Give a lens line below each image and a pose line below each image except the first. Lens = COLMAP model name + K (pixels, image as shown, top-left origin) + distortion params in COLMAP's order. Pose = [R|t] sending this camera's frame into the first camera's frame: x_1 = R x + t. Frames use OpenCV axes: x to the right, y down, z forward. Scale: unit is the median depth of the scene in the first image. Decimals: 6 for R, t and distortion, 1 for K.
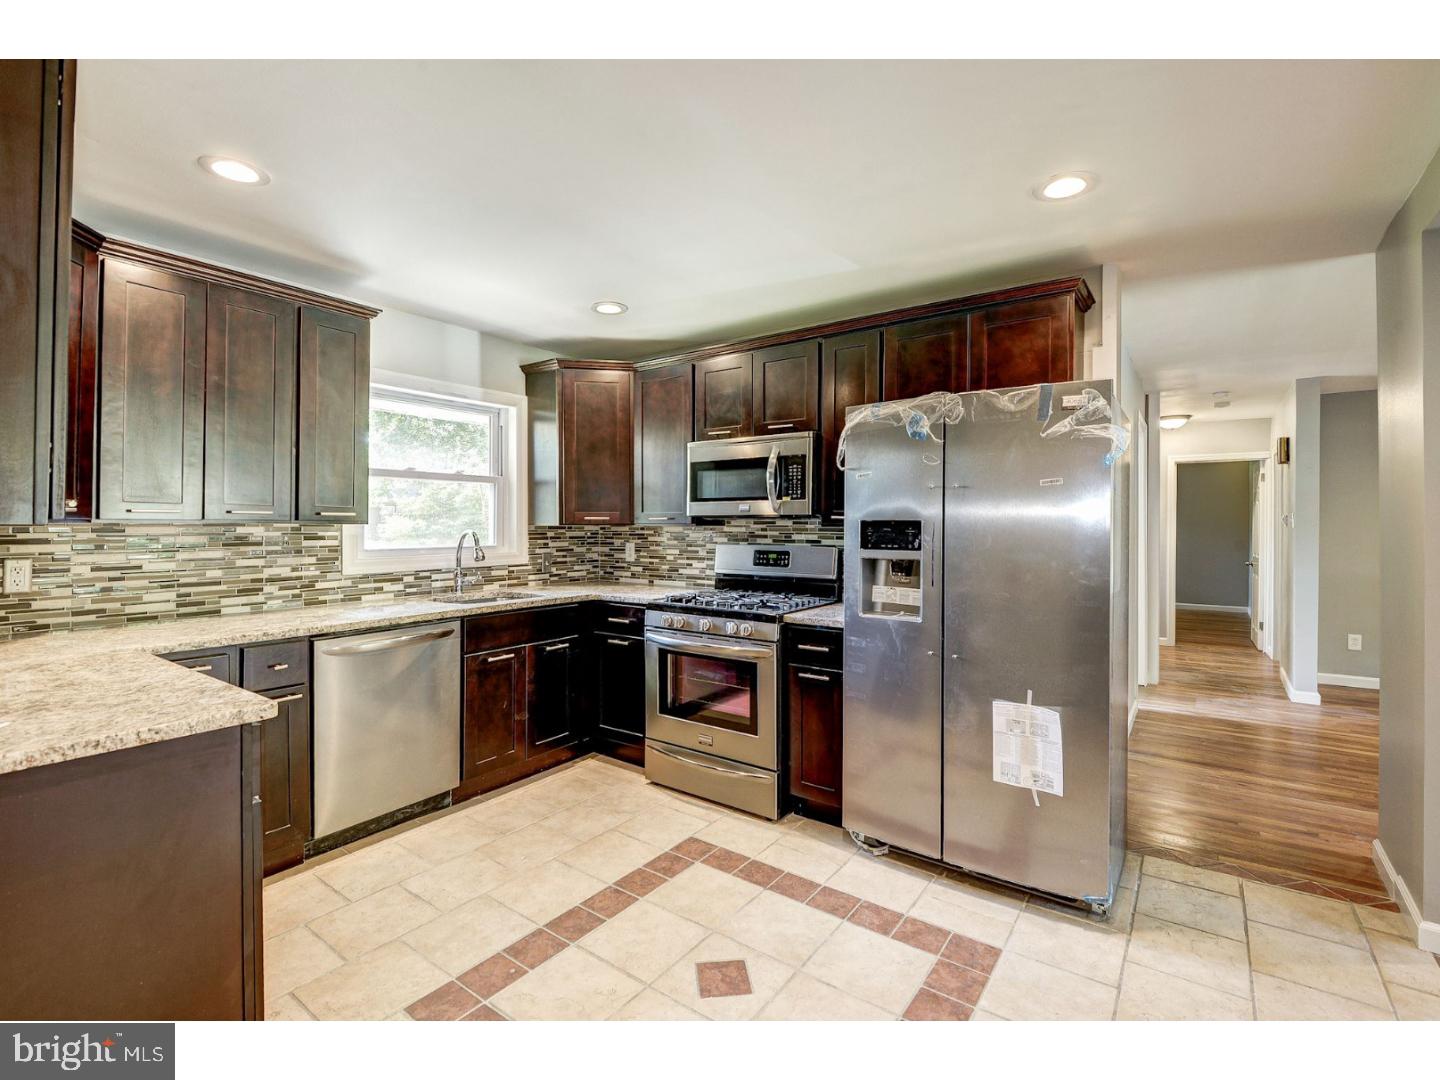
lens RADIAL K [[672.2, 0, 726.9], [0, 672.2, 527.2], [0, 0, 1]] dist [0.045513, -0.035615]
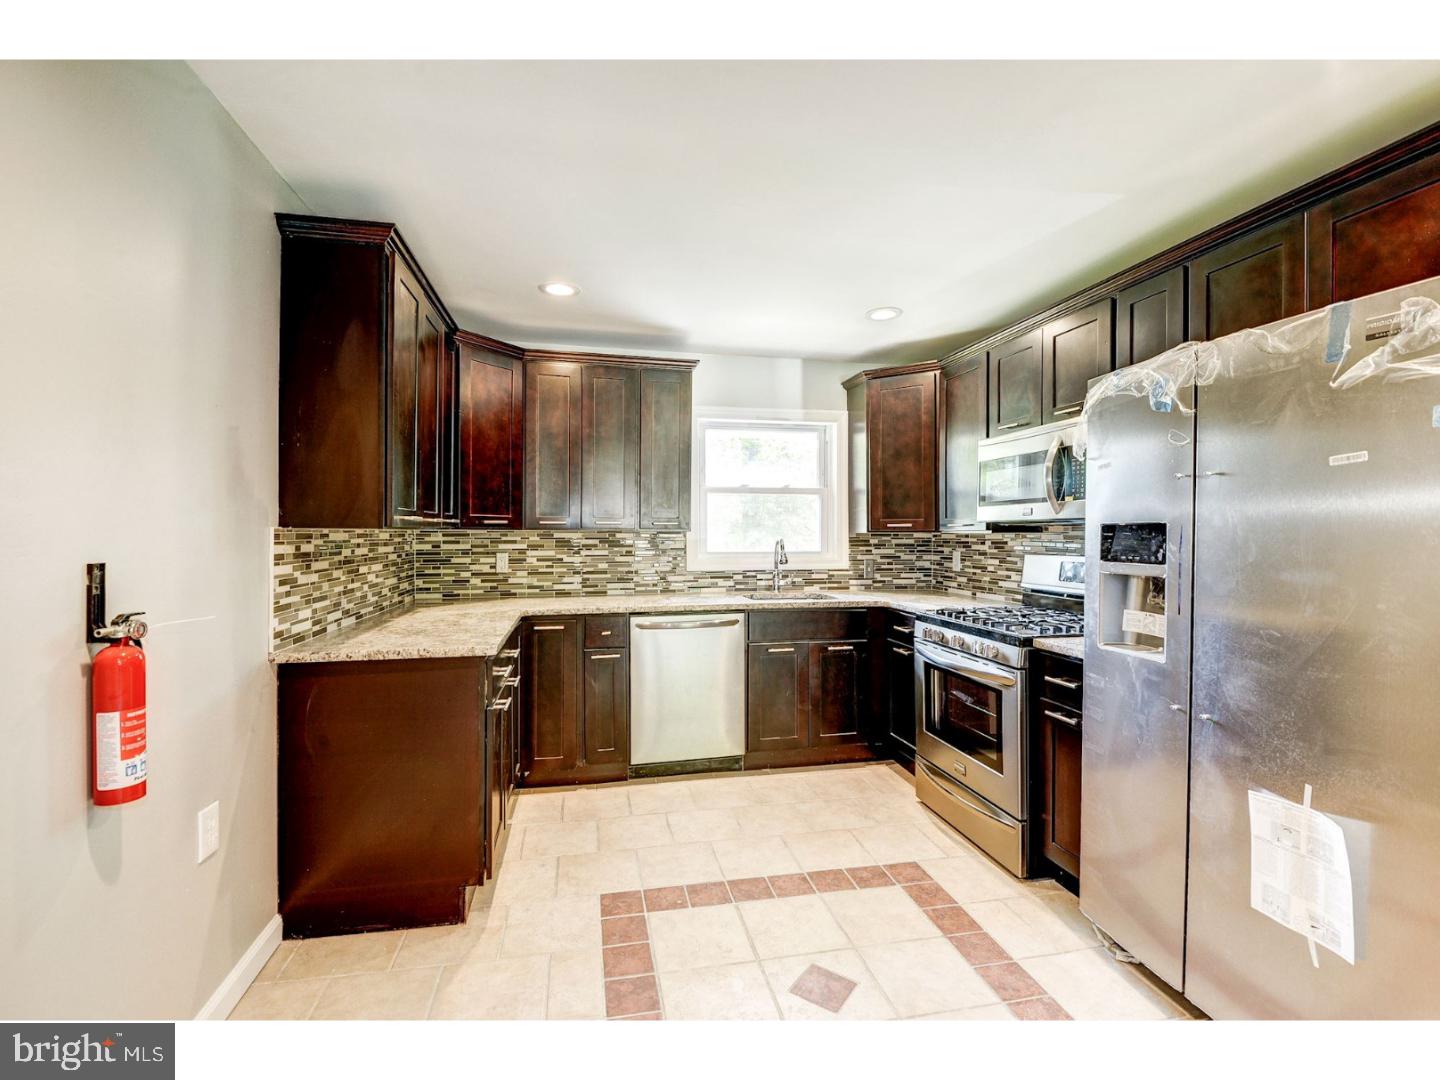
lens RADIAL K [[671.0, 0, 709.1], [0, 671.0, 536.8], [0, 0, 1]] dist [0.017048, -0.013504]
pose [[0.732830, 0.002935, -0.680406, 0.354865], [-0.003646, 0.999993, 0.000386, 0.005469], [0.680402, 0.002198, 0.732836, 0.111400]]
